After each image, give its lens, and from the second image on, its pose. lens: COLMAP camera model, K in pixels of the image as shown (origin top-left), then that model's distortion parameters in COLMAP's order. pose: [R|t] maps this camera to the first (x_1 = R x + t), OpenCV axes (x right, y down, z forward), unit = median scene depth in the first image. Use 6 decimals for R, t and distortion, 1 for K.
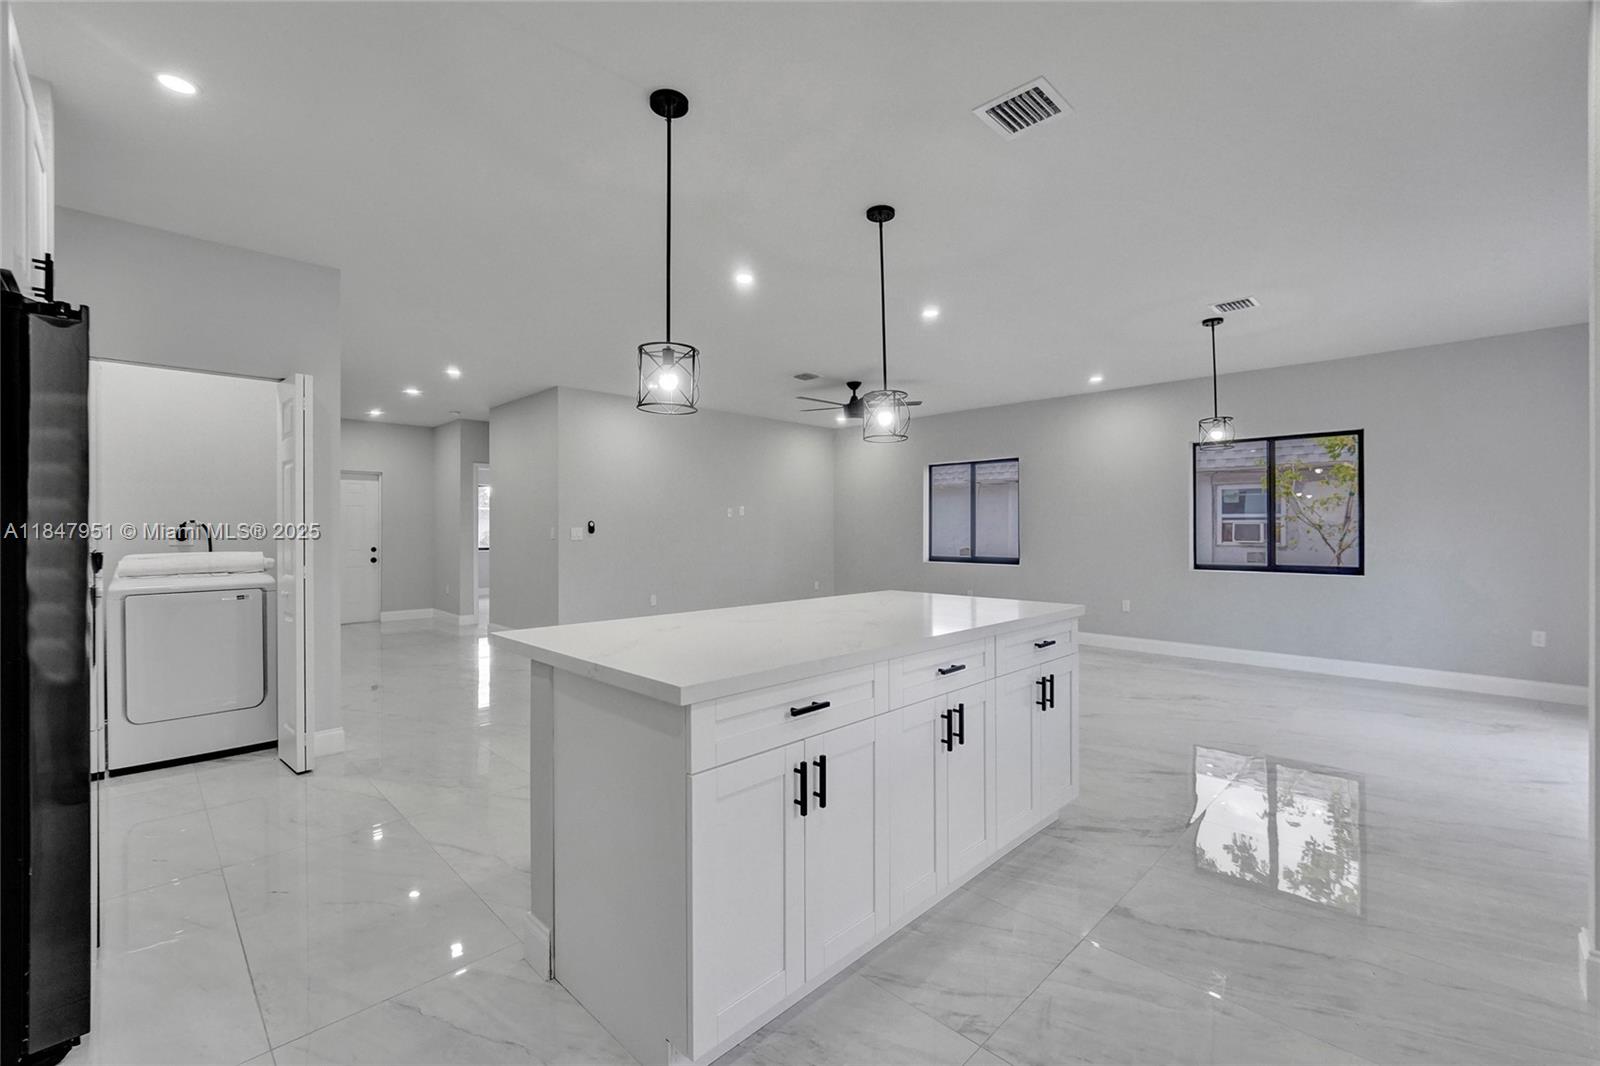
lens RADIAL K [[673.9, 0, 803.1], [0, 673.9, 536.9], [0, 0, 1]] dist [-0.001074, -0.000143]
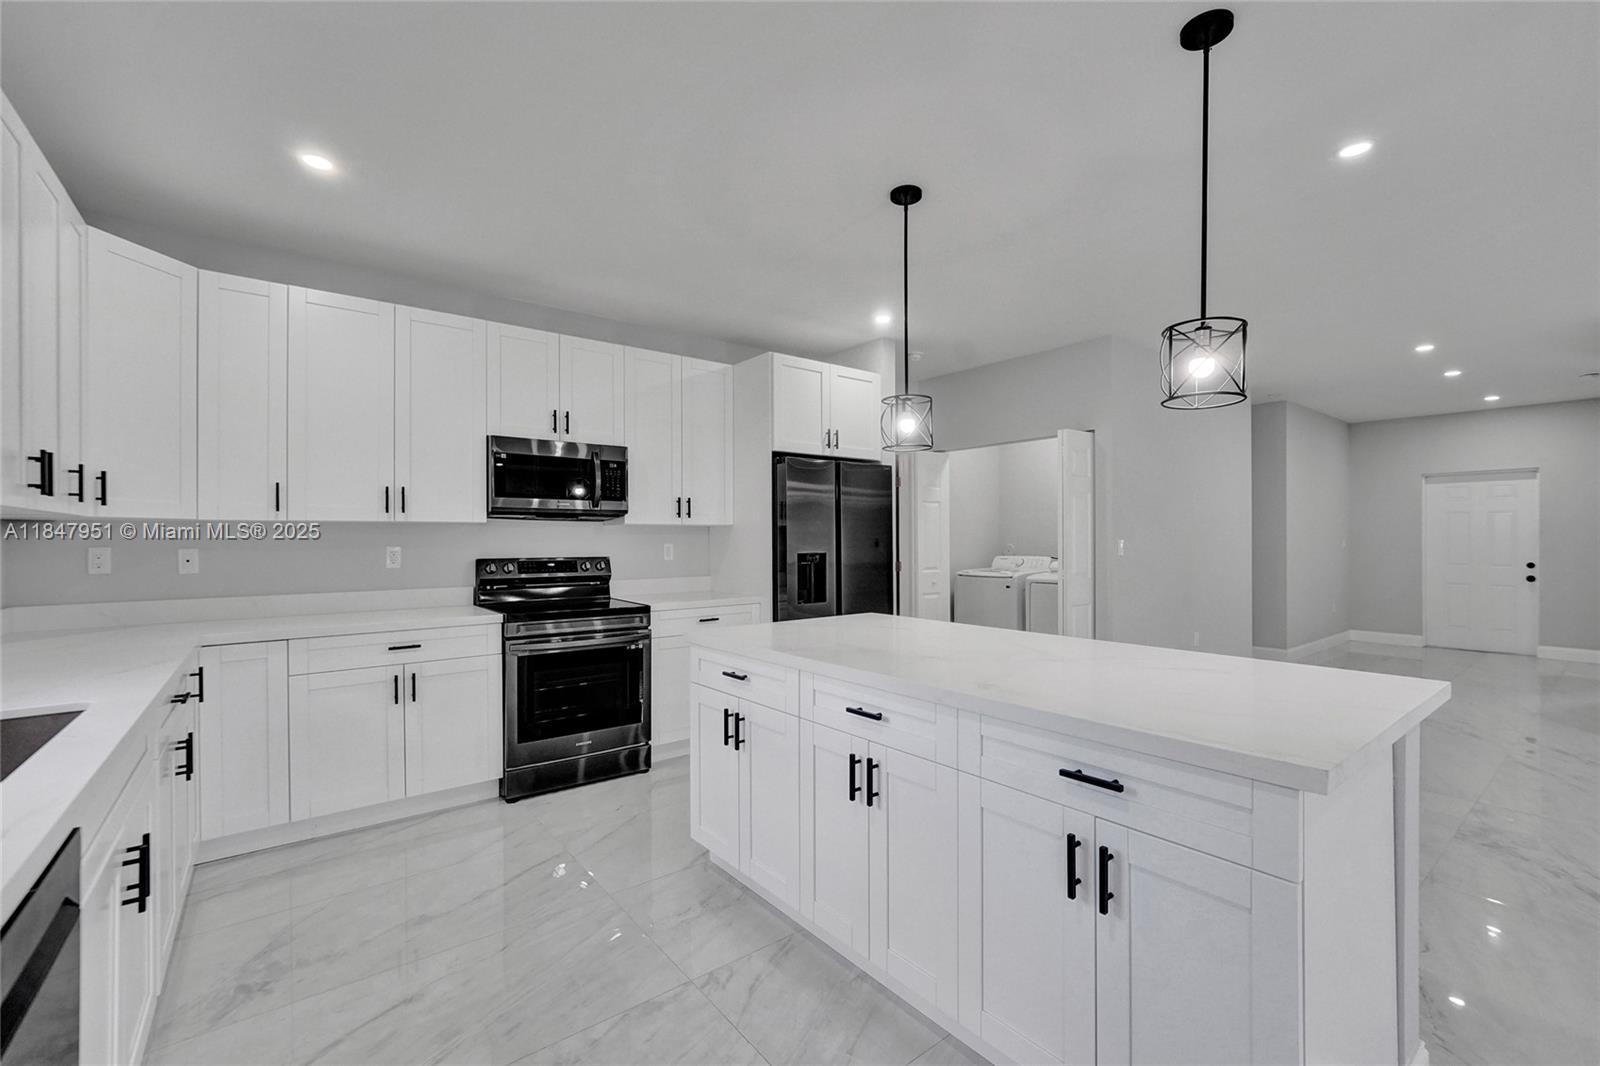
lens RADIAL K [[673.9, 0, 803.1], [0, 673.9, 536.9], [0, 0, 1]] dist [-0.001074, -0.000143]
pose [[-0.126050, -0.003516, -0.992018, 0.634018], [-0.006963, 0.999972, -0.002660, -0.016753], [0.991999, 0.006572, -0.126071, 0.592866]]
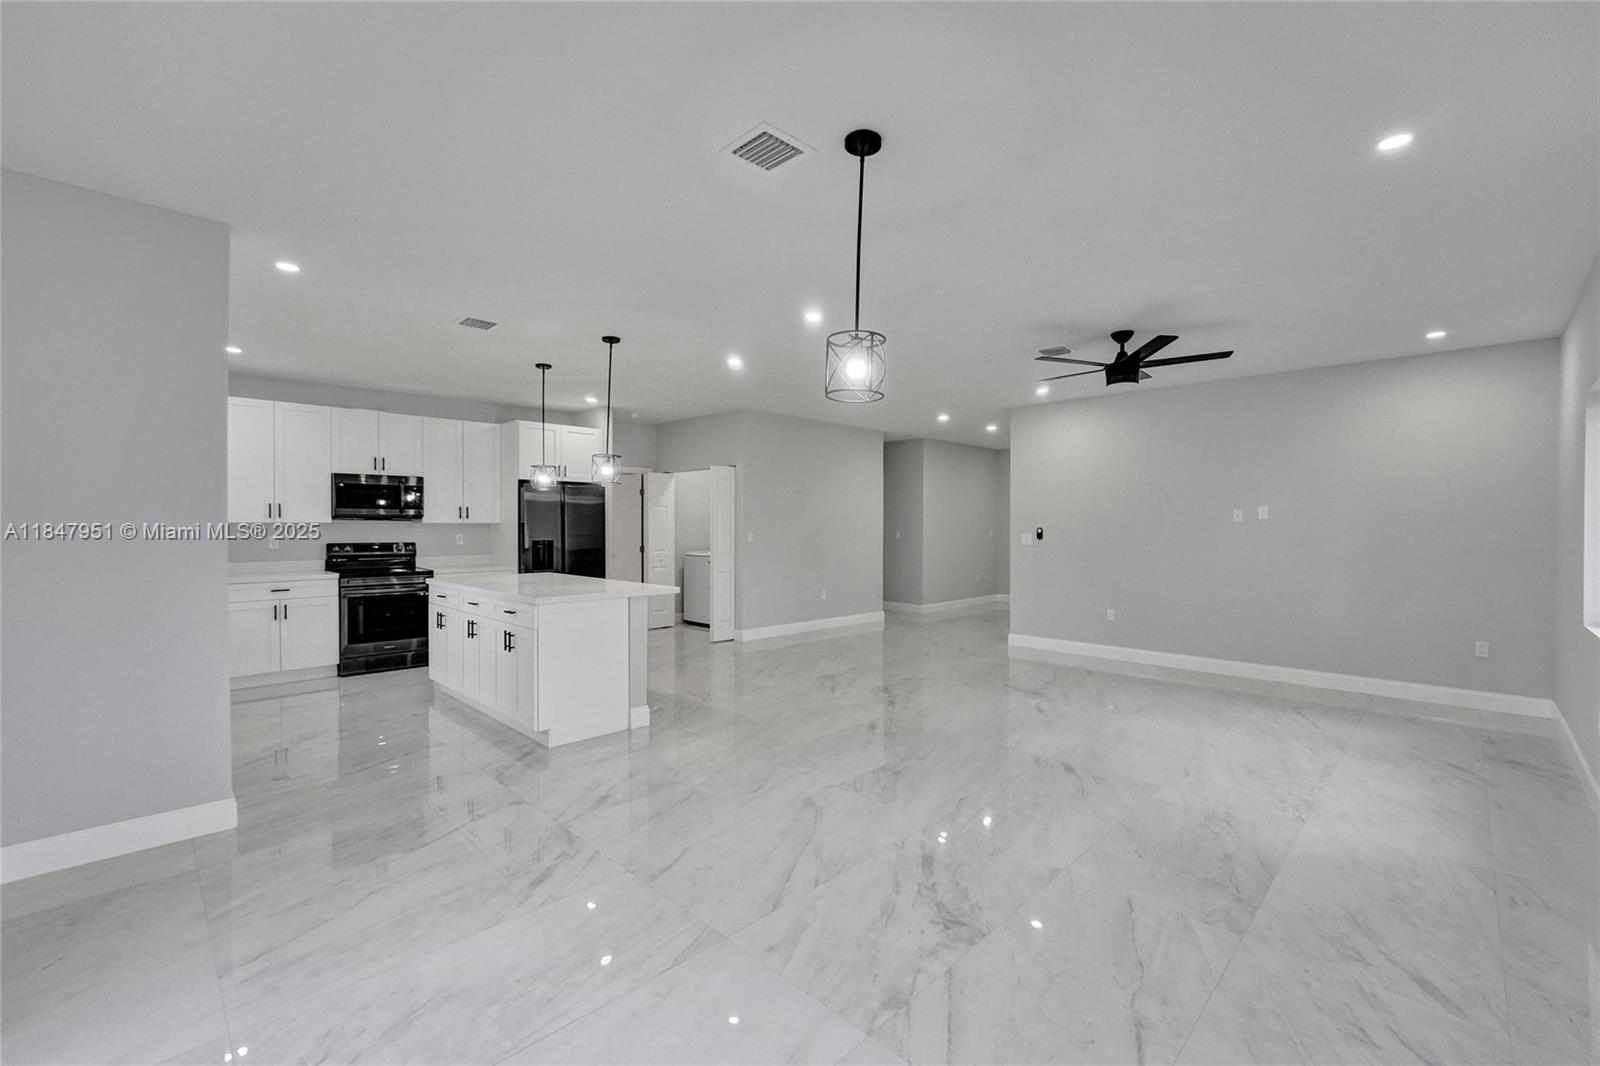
lens RADIAL K [[675.0, 0, 797.4], [0, 675.0, 525.2], [0, 0, 1]] dist [-0.001944, -0.000282]
pose [[-0.015490, -0.001414, -0.999879, 1.404141], [-0.011383, 0.999934, -0.001238, -0.041222], [0.999815, 0.011363, -0.015505, 1.213483]]
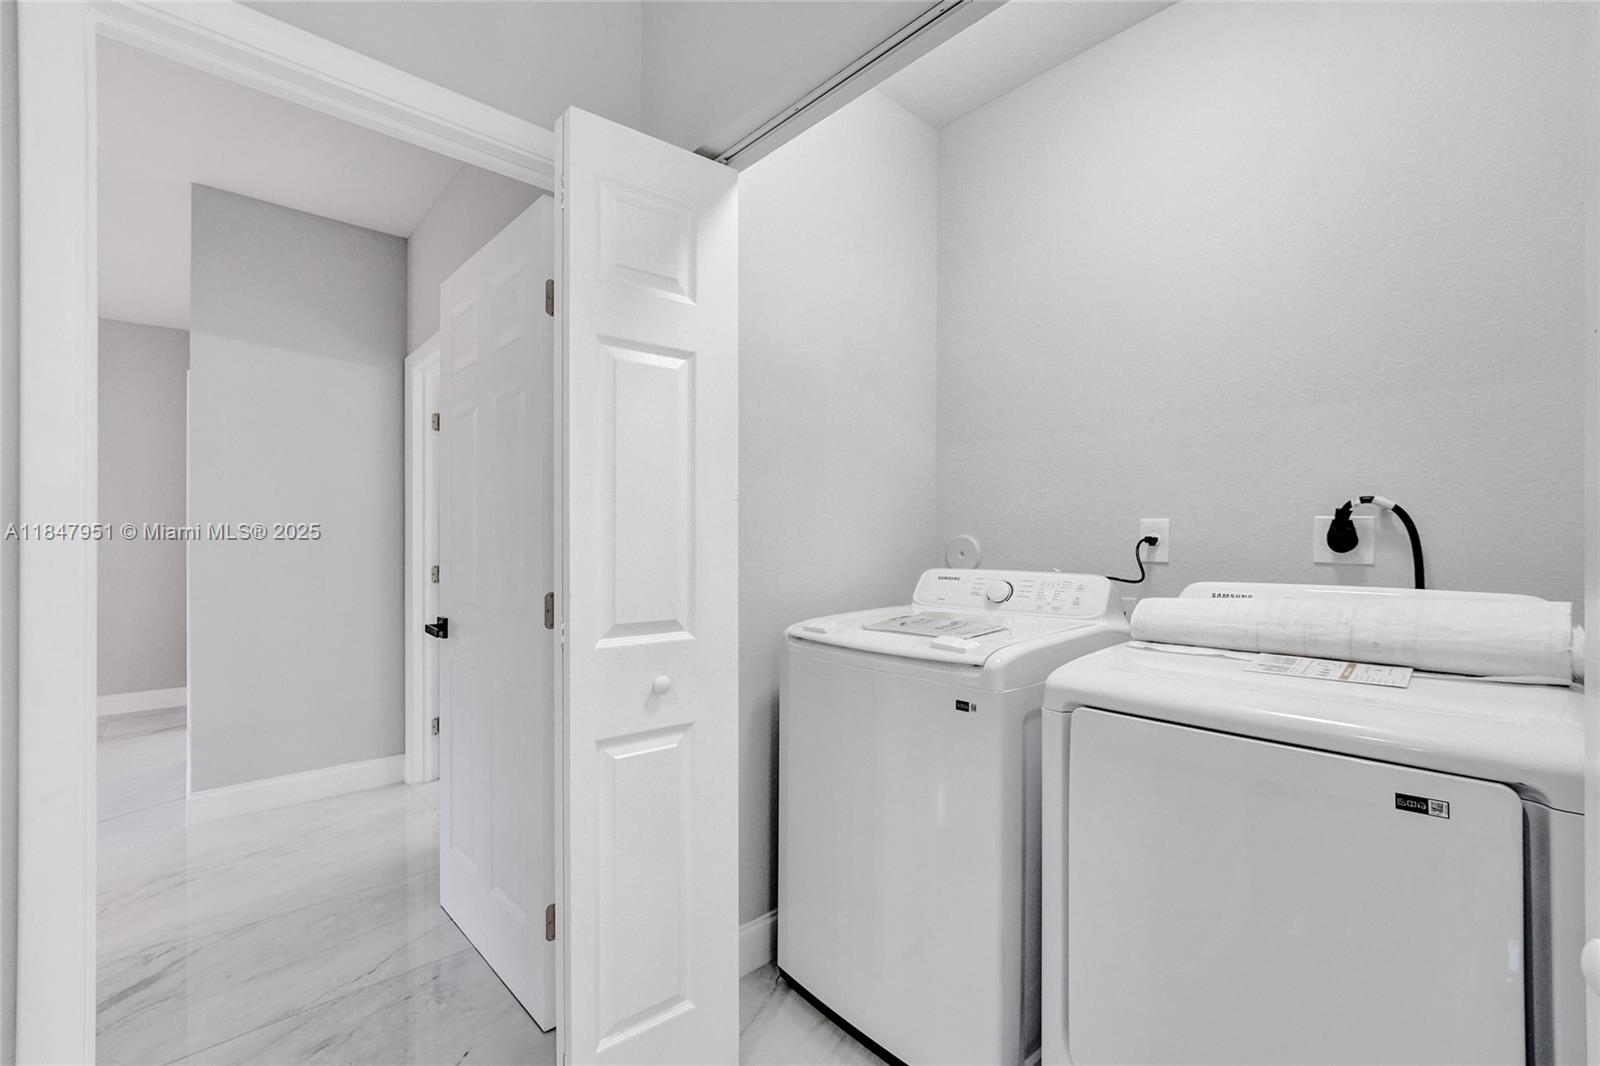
lens RADIAL K [[702.4, 0, 800.0], [0, 702.4, 533.0], [0, 0, 1]] dist [-0.000188, -0.000130]
pose [[-0.048695, -0.009191, -0.998771, -0.578773], [-0.009224, 0.999919, -0.008752, 0.000479], [0.998771, 0.008786, -0.048776, 0.794949]]
